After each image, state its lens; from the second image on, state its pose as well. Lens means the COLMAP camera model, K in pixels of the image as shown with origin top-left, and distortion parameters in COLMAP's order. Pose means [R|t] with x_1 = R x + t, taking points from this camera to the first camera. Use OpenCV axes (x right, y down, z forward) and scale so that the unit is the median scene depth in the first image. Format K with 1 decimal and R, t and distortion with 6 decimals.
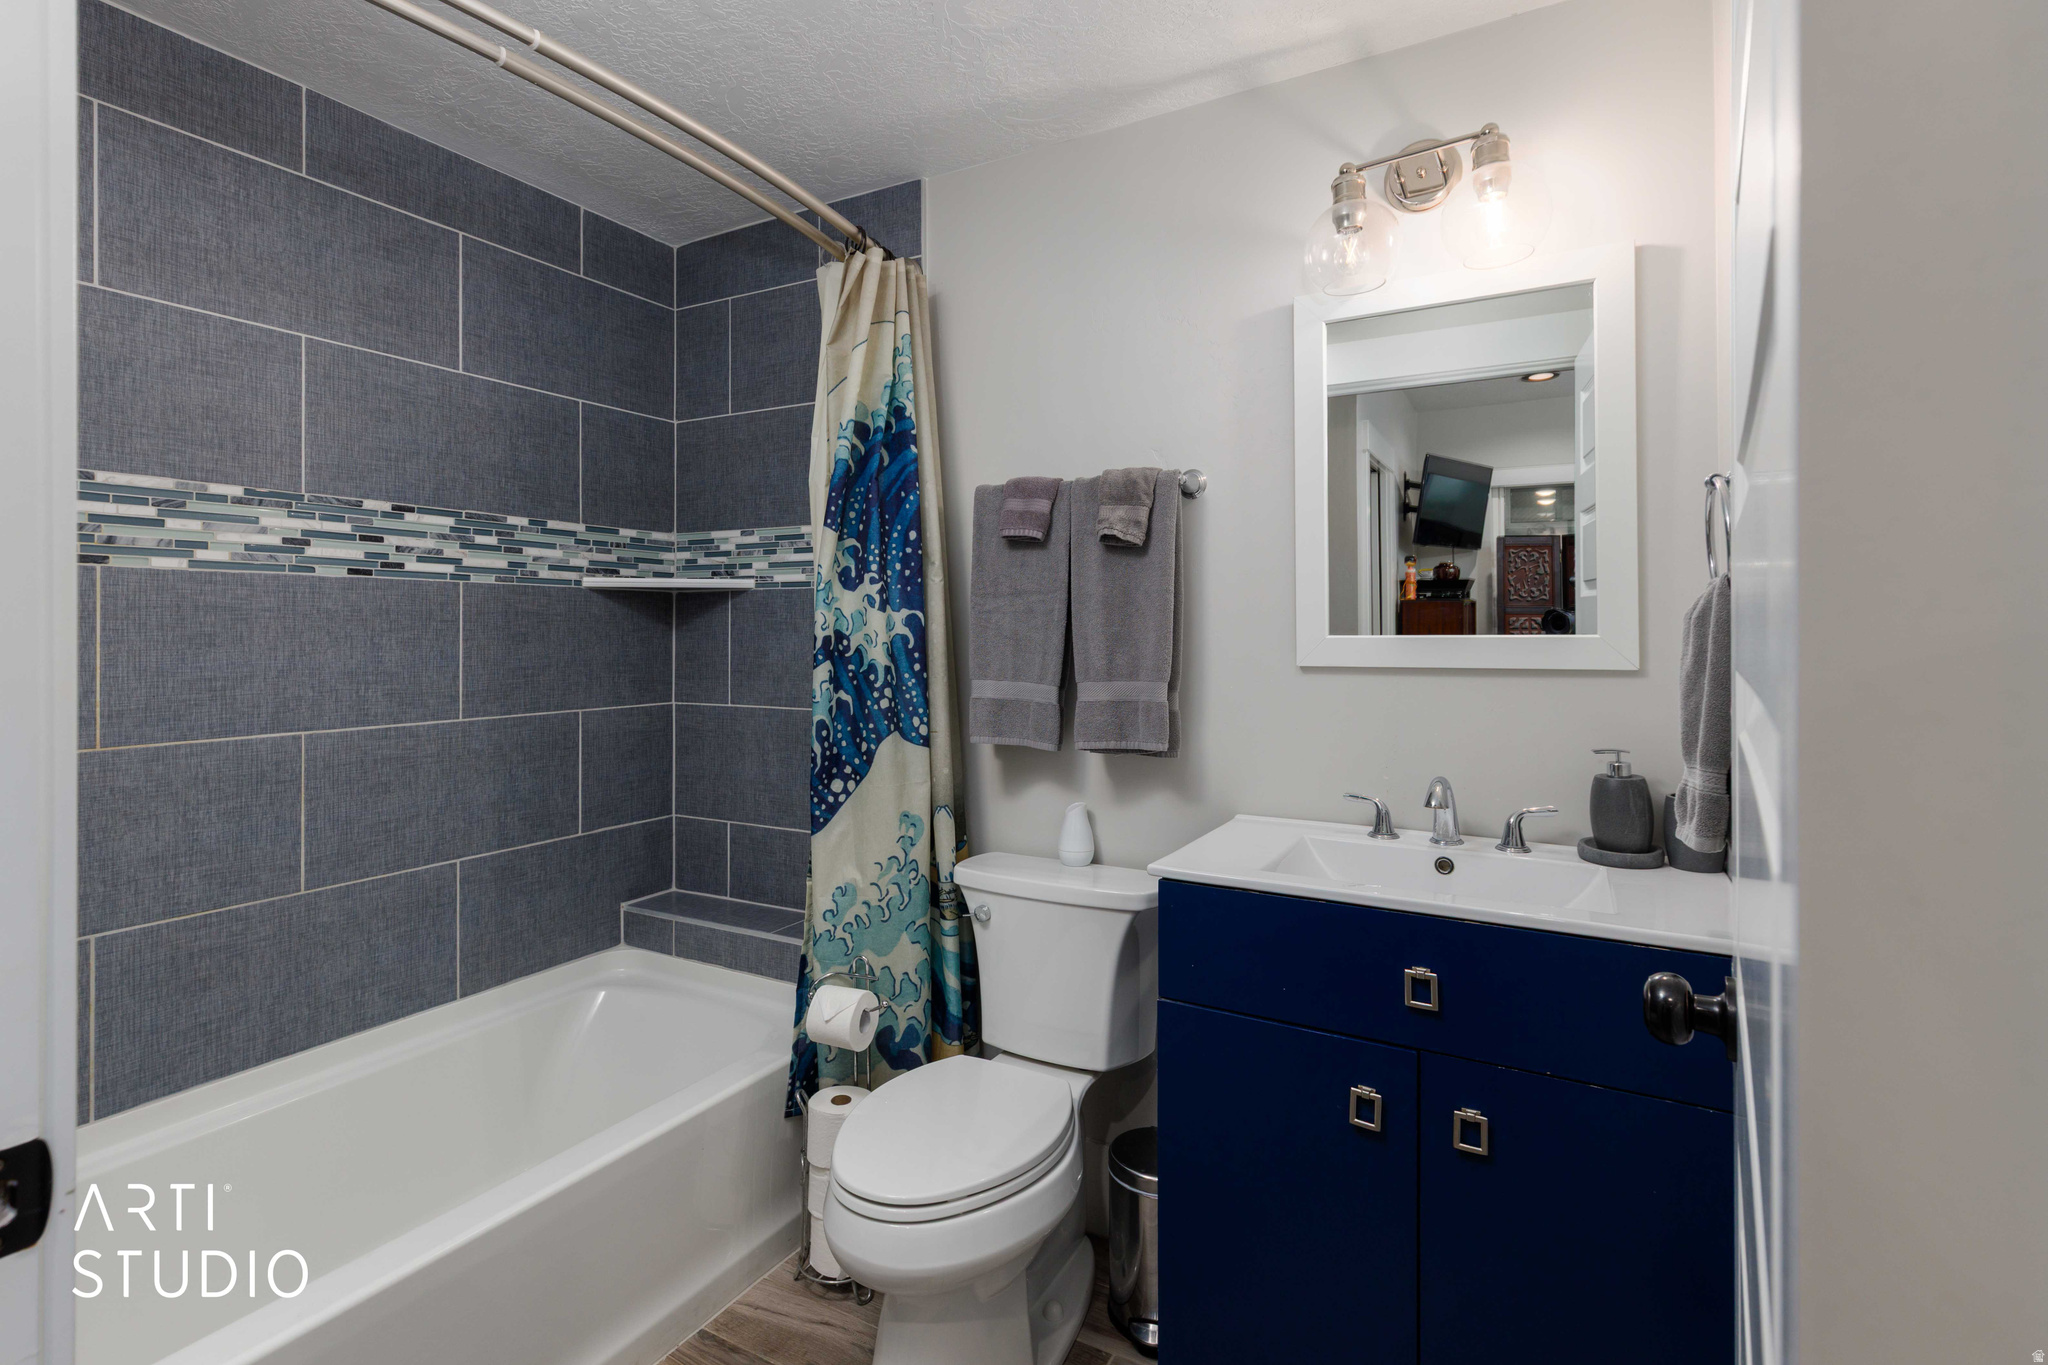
lens RADIAL K [[973.0, 0, 1021.7], [0, 973.0, 639.2], [0, 0, 1]] dist [0.000008, -0.000003]
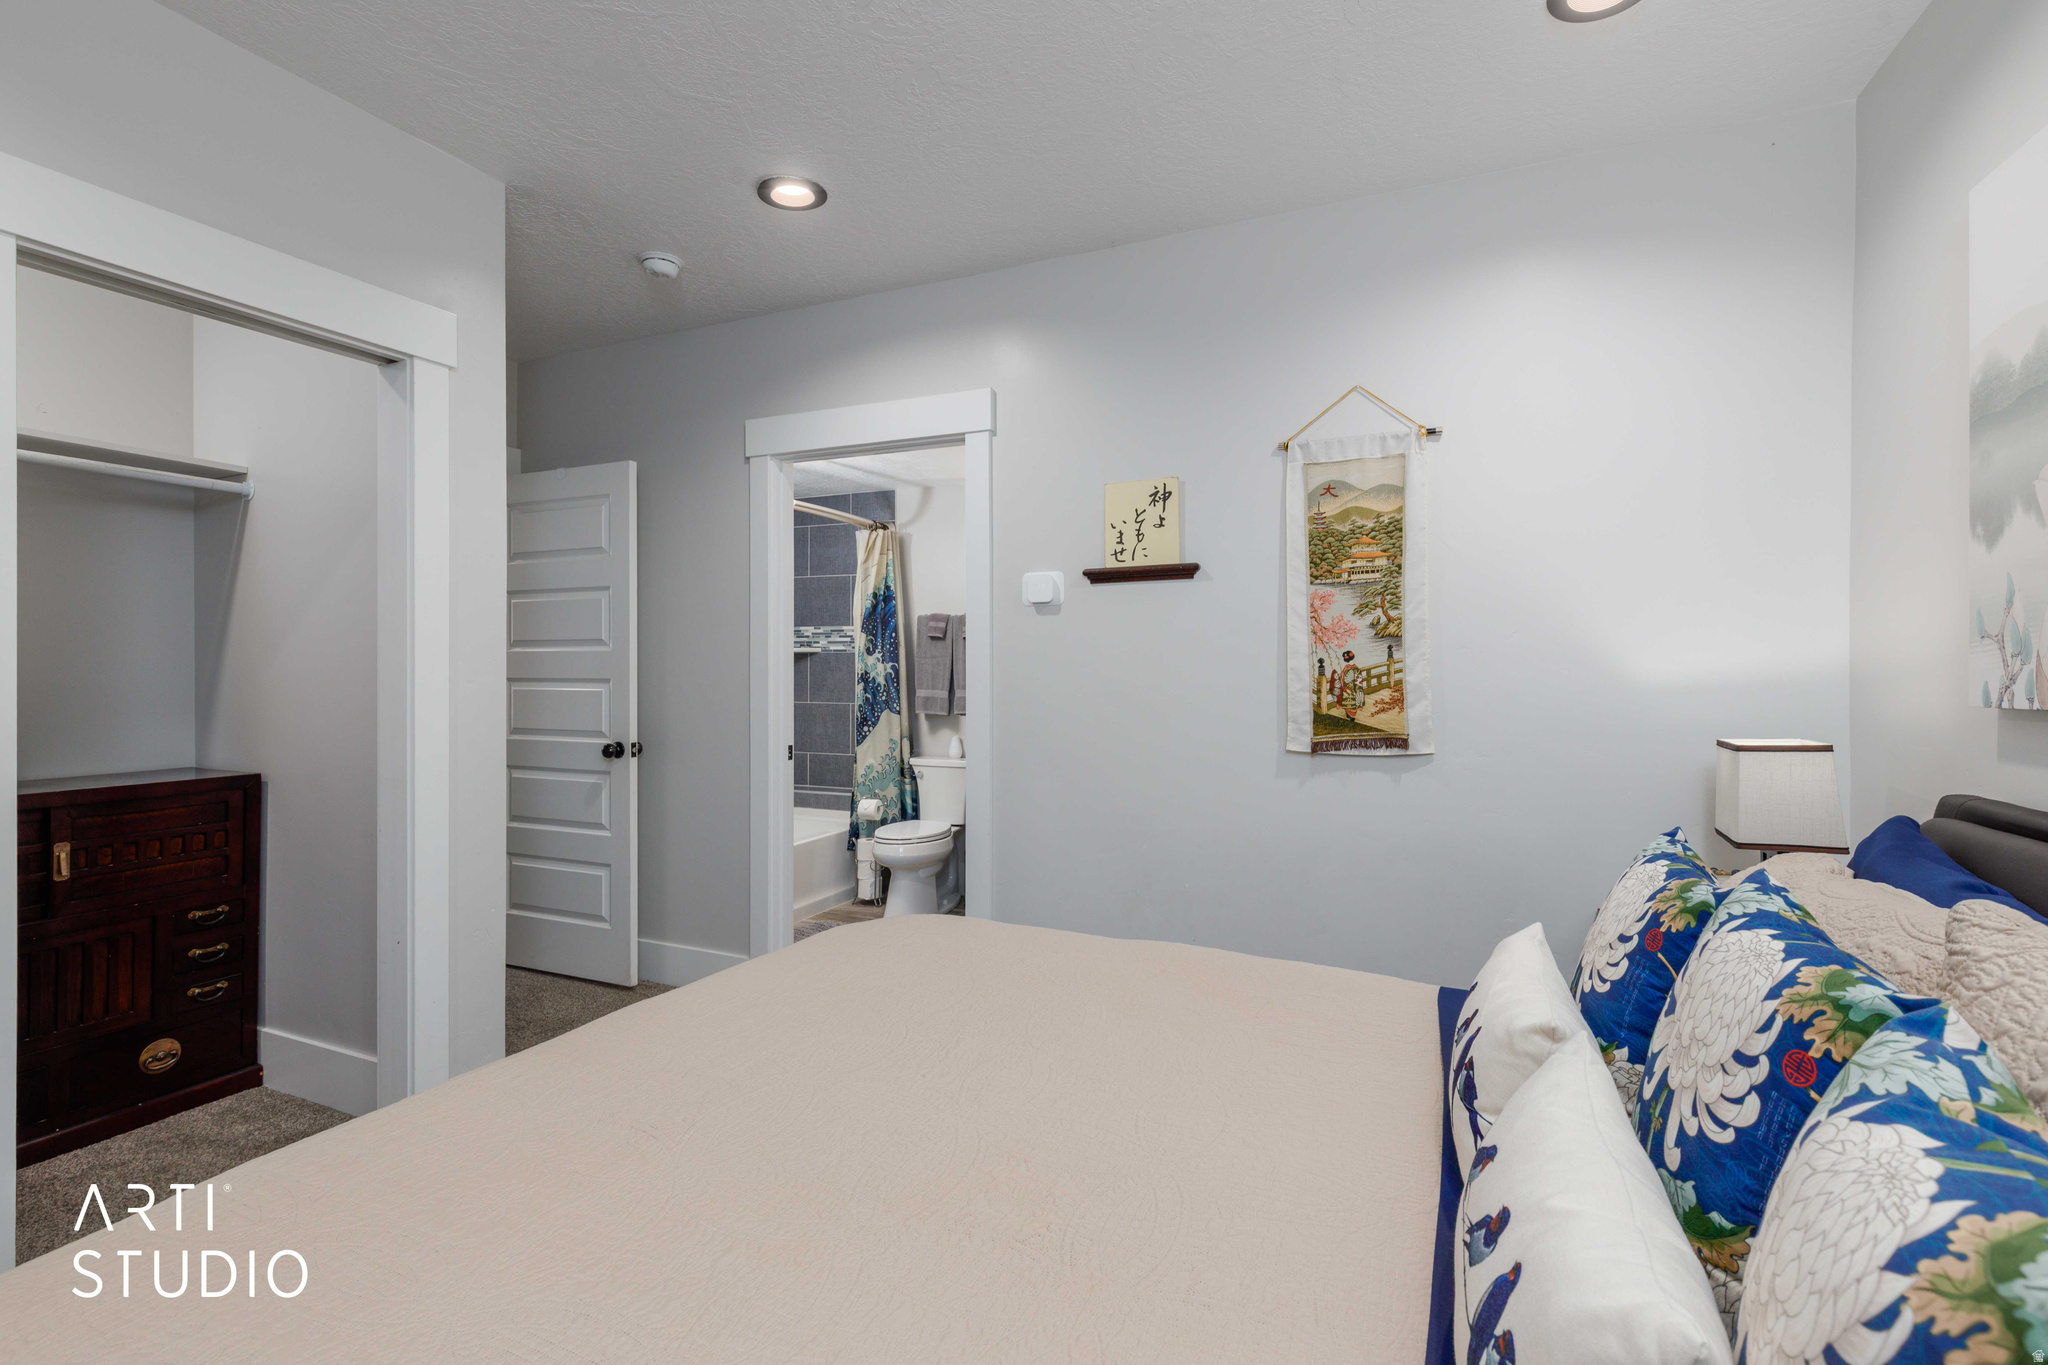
lens RADIAL K [[918.6, 0, 1024.0], [0, 918.6, 682.5], [0, 0, 1]] dist [0.000043, -0.000002]
pose [[0.996515, 0.001717, 0.083399, 0.033110], [-0.002475, 0.999957, 0.008988, -0.000563], [-0.083380, -0.009164, 0.996476, -1.540360]]
